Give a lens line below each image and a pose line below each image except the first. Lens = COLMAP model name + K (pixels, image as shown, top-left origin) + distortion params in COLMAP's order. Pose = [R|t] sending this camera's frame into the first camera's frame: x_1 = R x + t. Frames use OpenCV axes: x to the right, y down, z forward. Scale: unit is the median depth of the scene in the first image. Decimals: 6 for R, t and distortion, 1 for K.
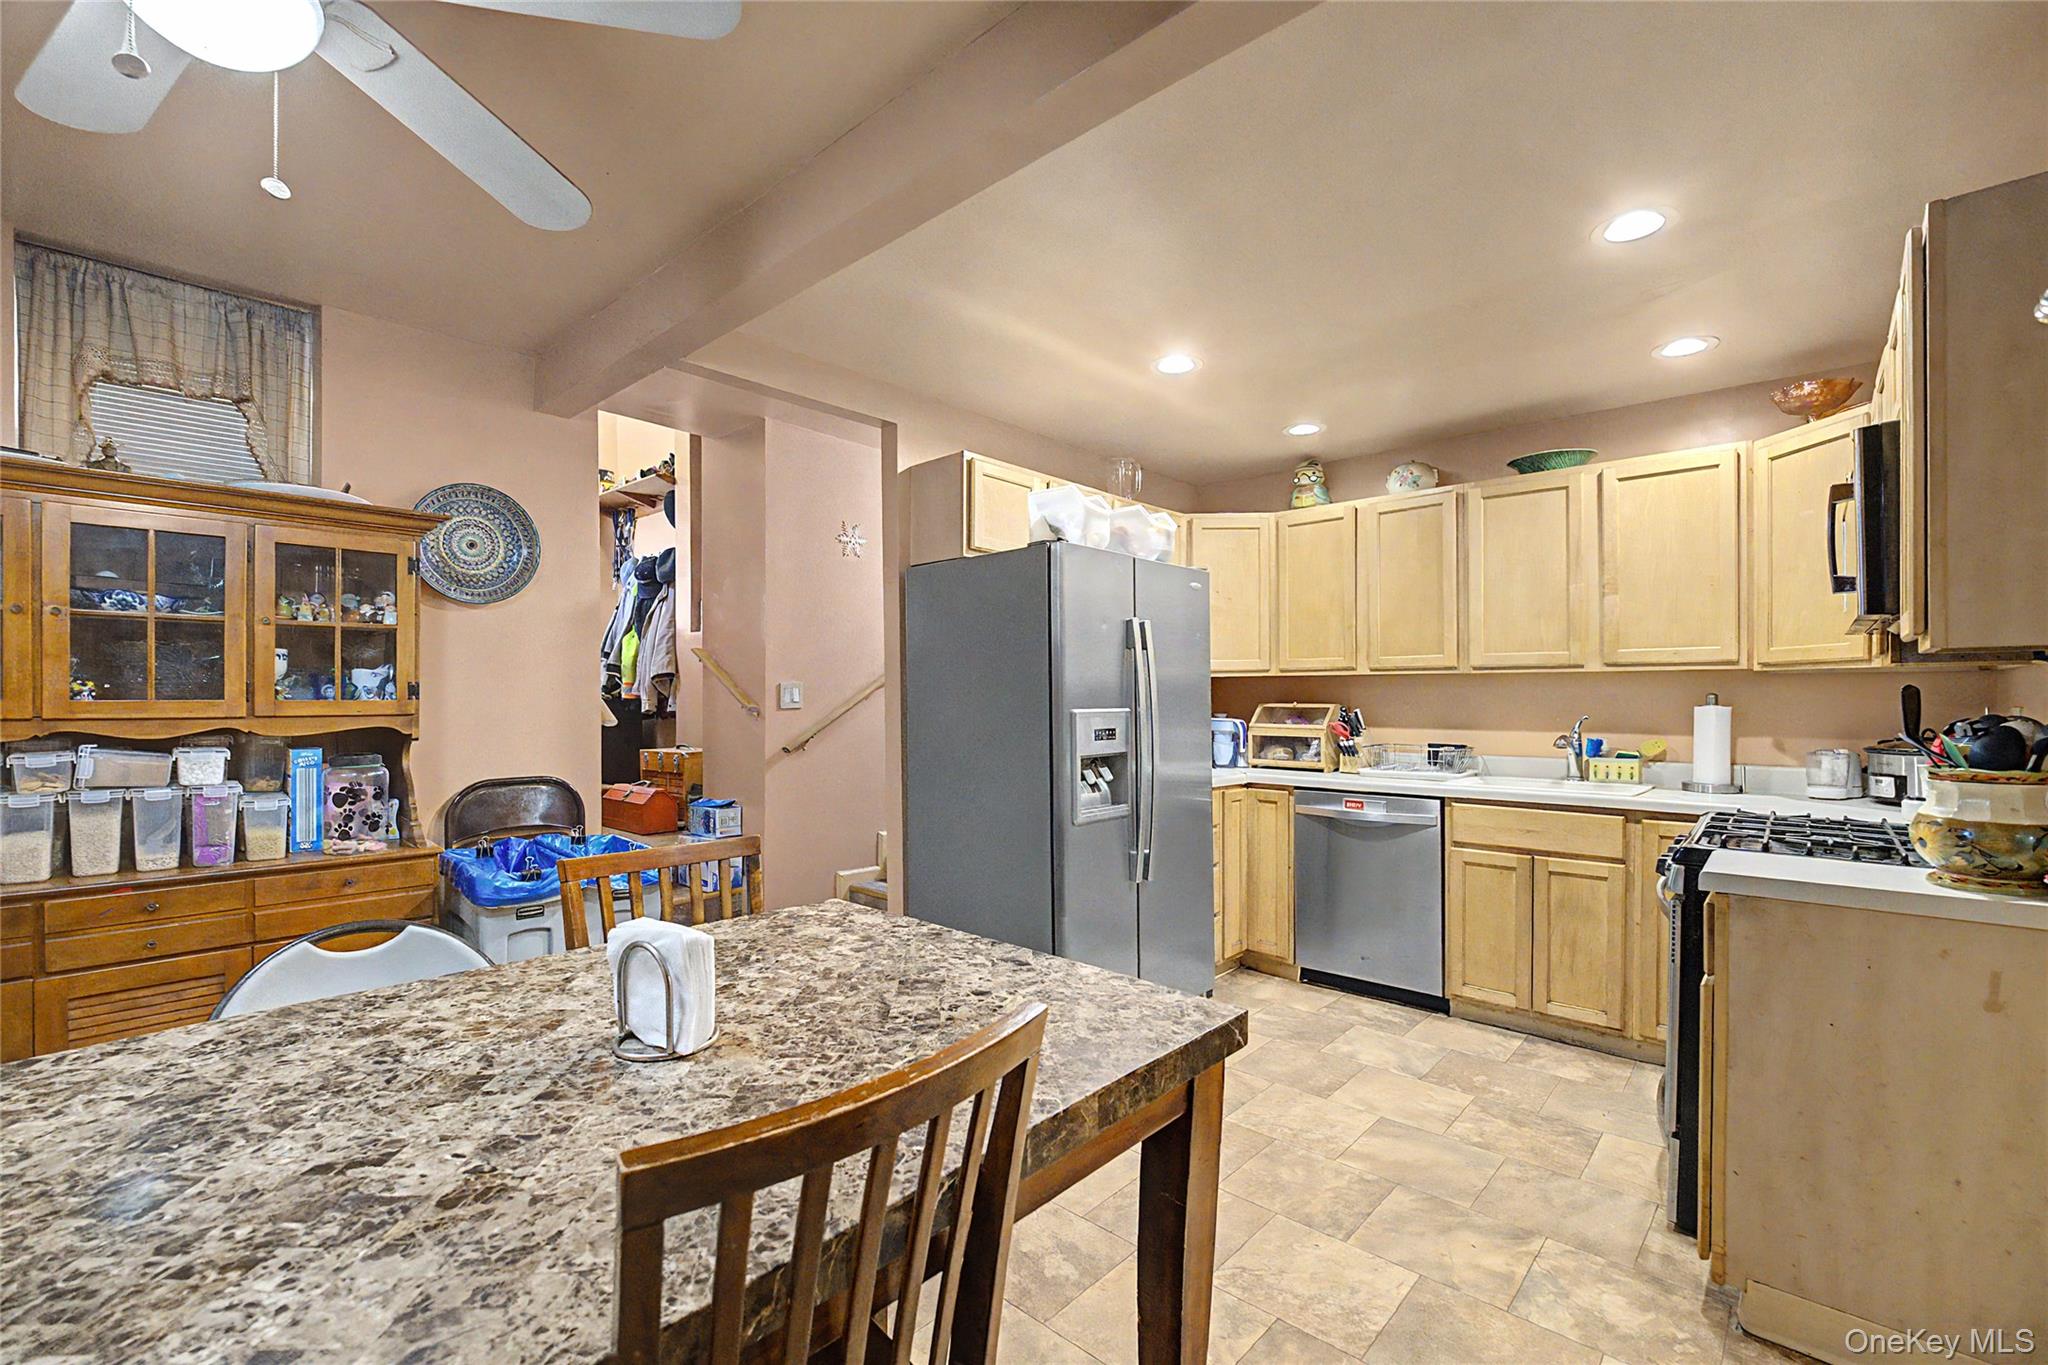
lens RADIAL K [[898.8, 0, 1024.0], [0, 898.8, 682.5], [0, 0, 1]] dist [-0.015728, -0.000115]
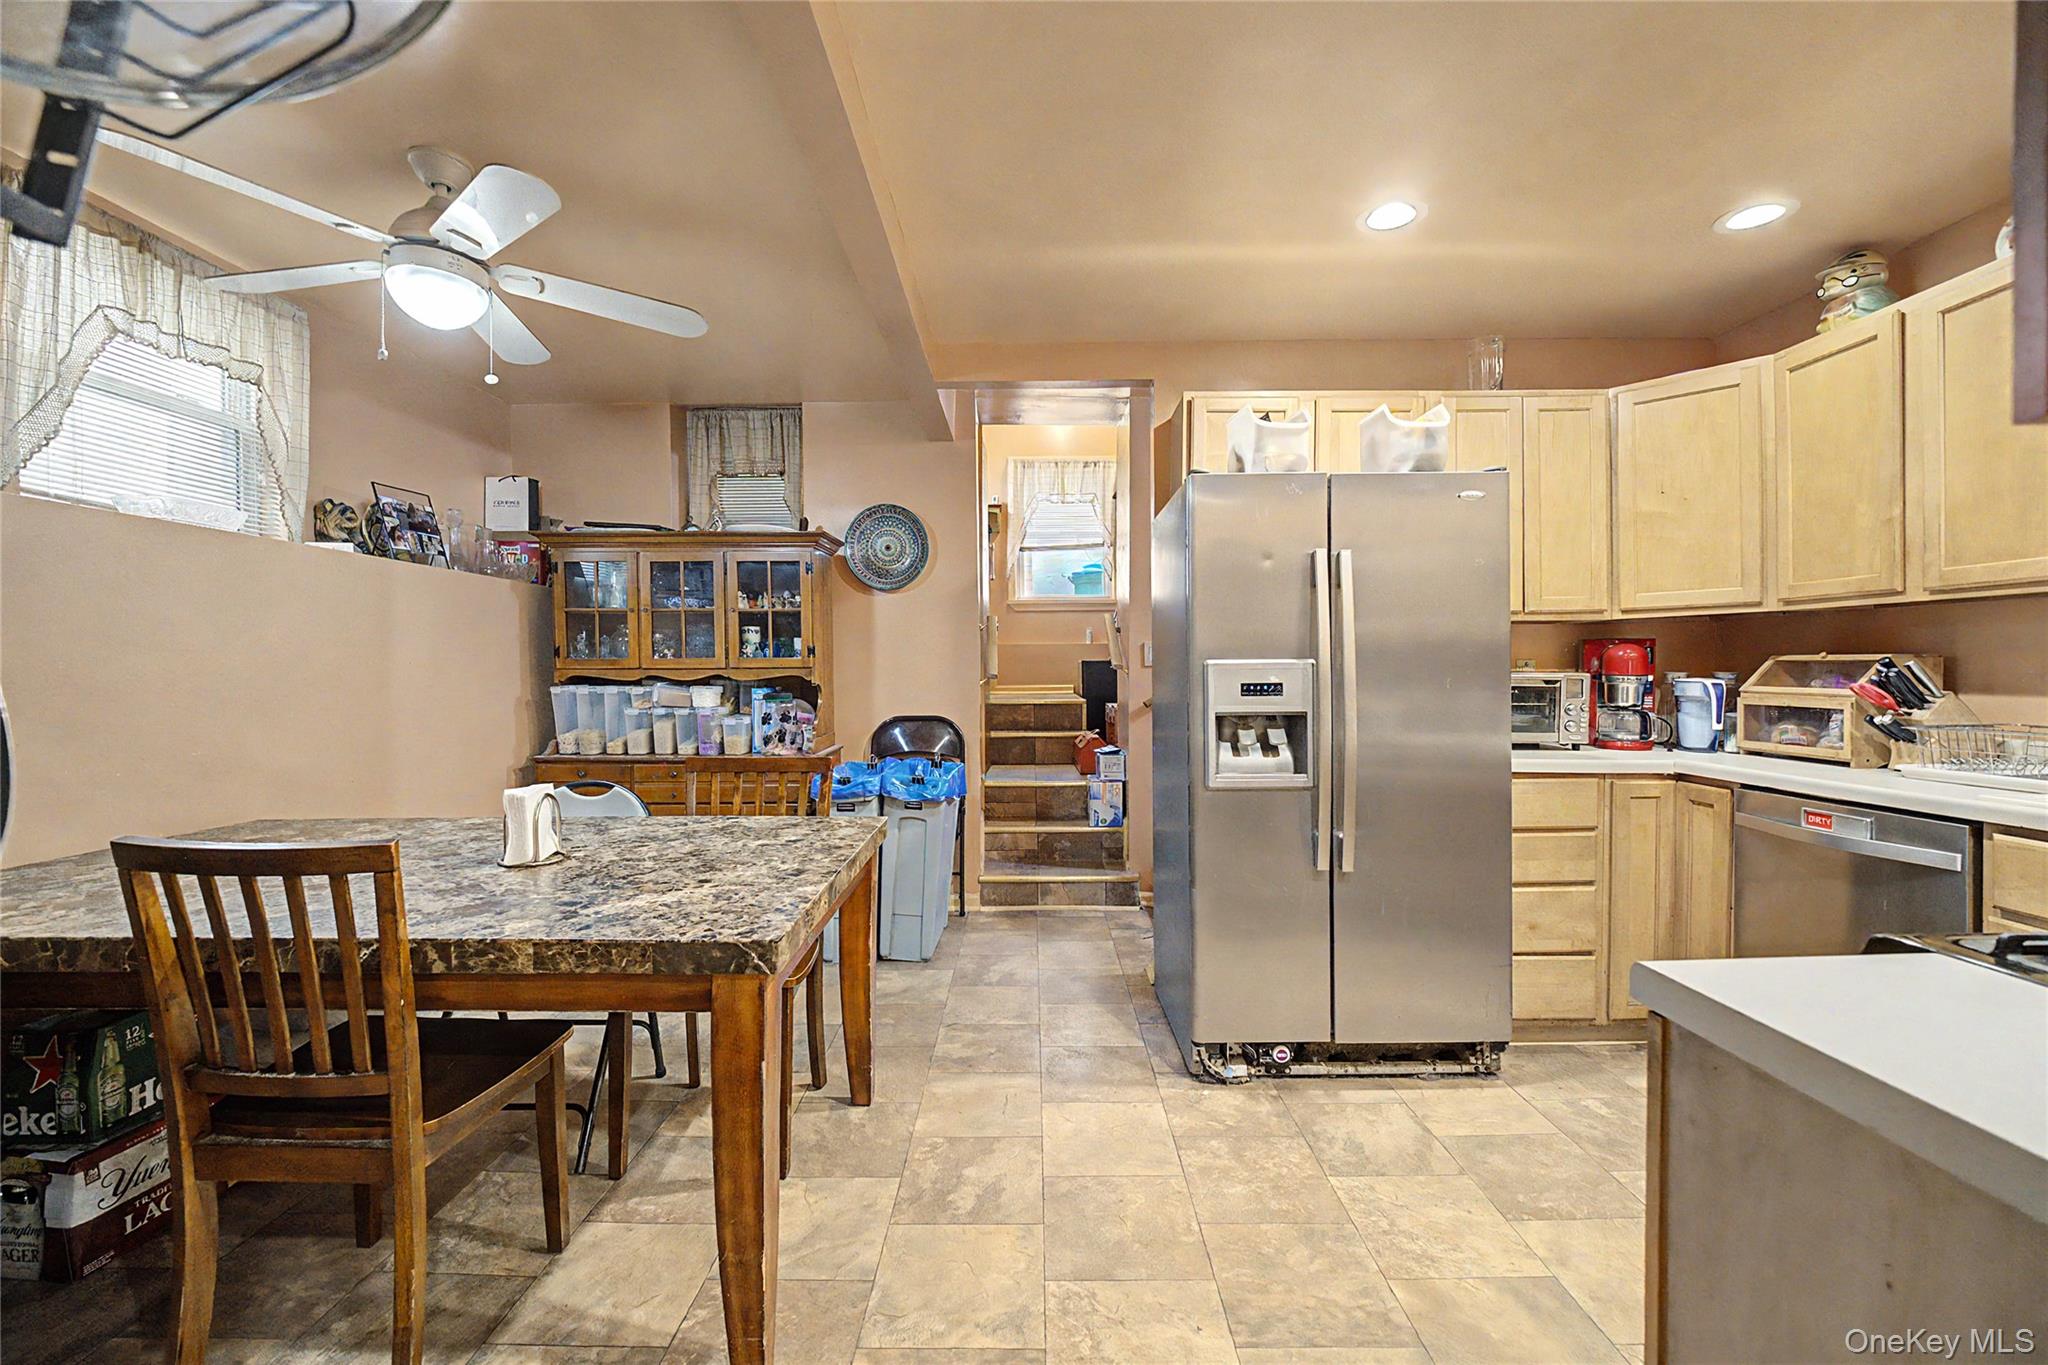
lens RADIAL K [[864.9, 0, 1014.4], [0, 864.9, 678.6], [0, 0, 1]] dist [-0.015210, -0.000011]
pose [[0.652329, 0.005941, -0.757912, 0.547335], [0.017200, 0.999596, 0.022640, 0.024045], [0.757741, -0.027805, 0.651963, 0.271642]]
